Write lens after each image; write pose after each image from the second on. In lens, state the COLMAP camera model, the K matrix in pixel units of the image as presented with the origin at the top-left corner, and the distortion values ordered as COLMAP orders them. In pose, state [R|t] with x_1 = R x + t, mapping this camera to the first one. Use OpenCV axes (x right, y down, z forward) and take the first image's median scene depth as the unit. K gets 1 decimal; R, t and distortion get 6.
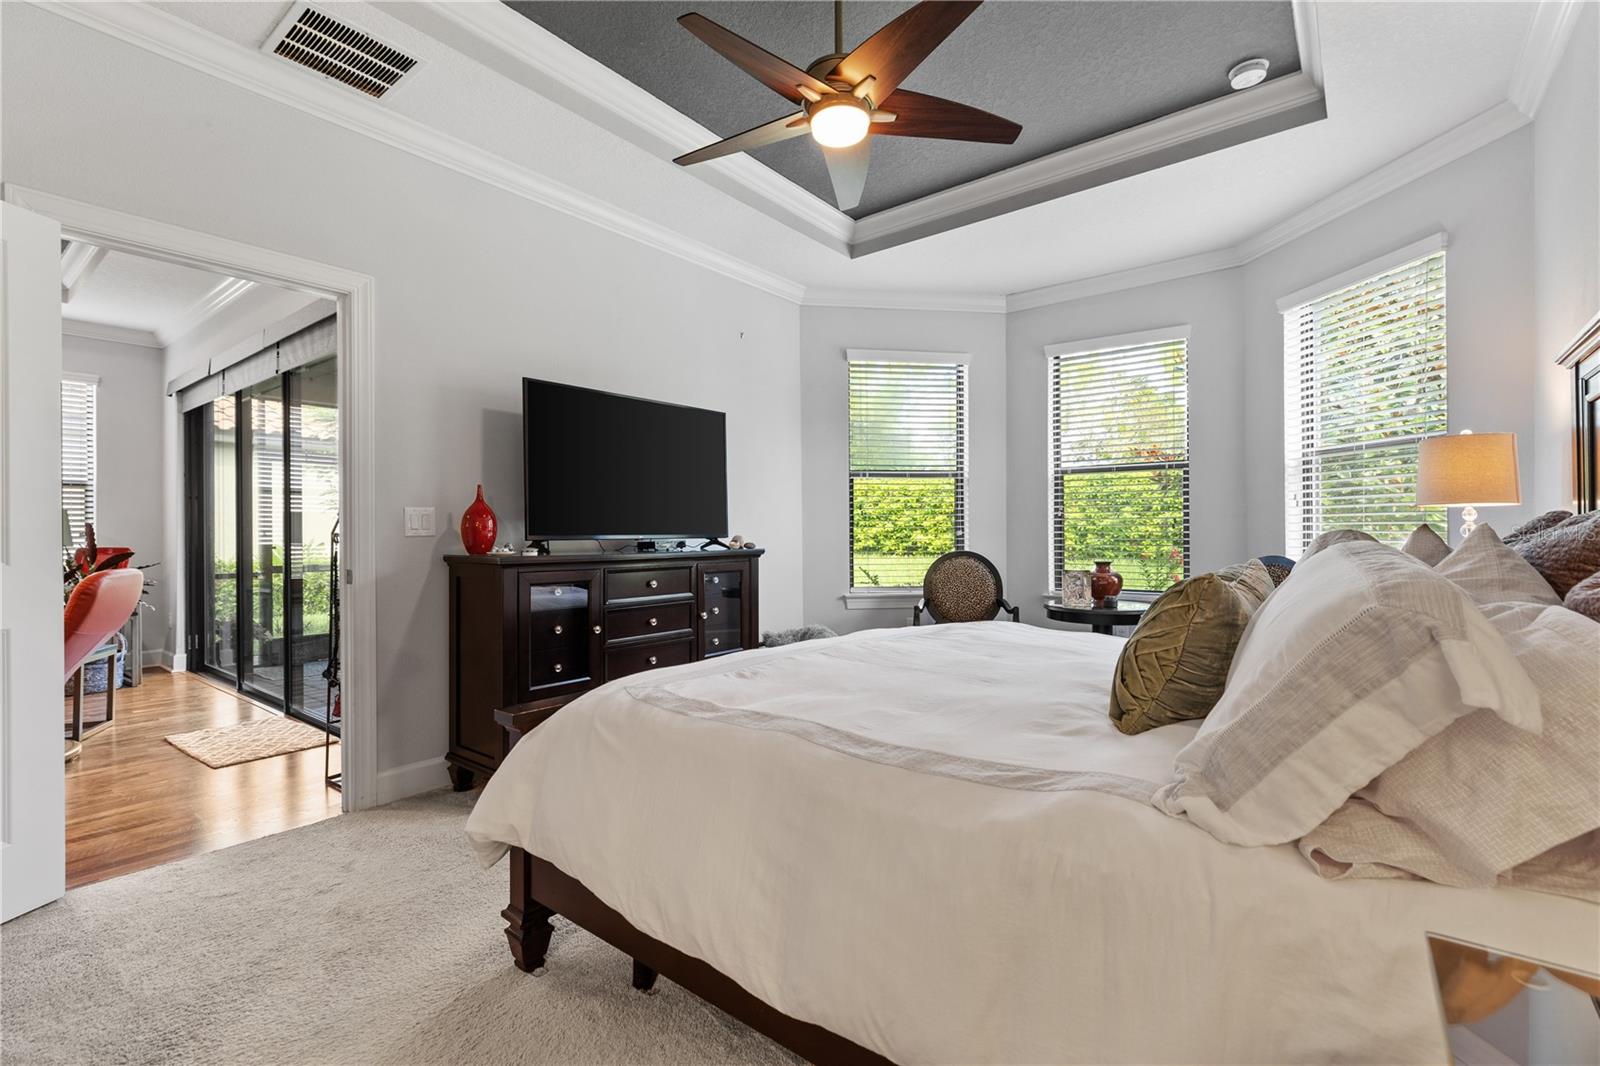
lens RADIAL K [[724.6, 0, 803.9], [0, 724.6, 532.8], [0, 0, 1]] dist [0.005937, -0.001011]
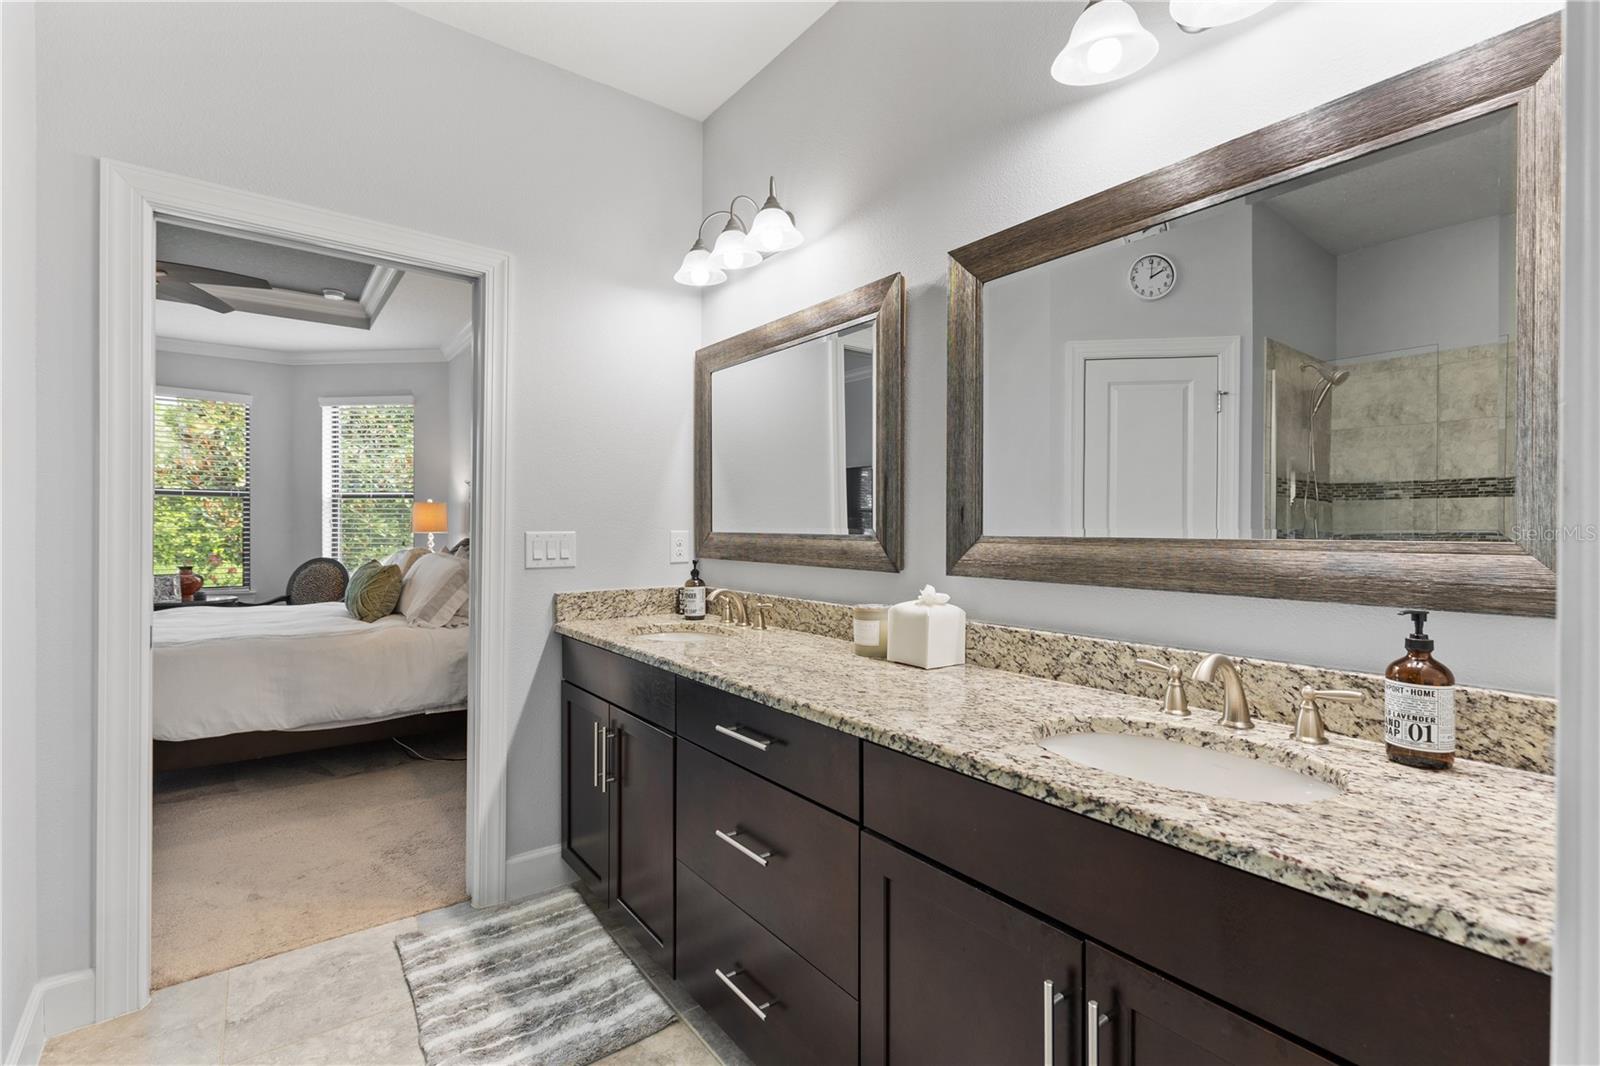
lens RADIAL K [[724.6, 0, 796.3], [0, 724.6, 521.7], [0, 0, 1]] dist [0.005937, -0.001011]
pose [[0.270506, 0.019298, 0.962525, -0.598870], [-0.003679, 0.999812, -0.019012, -0.021693], [-0.962711, 0.001602, 0.270527, -0.444397]]
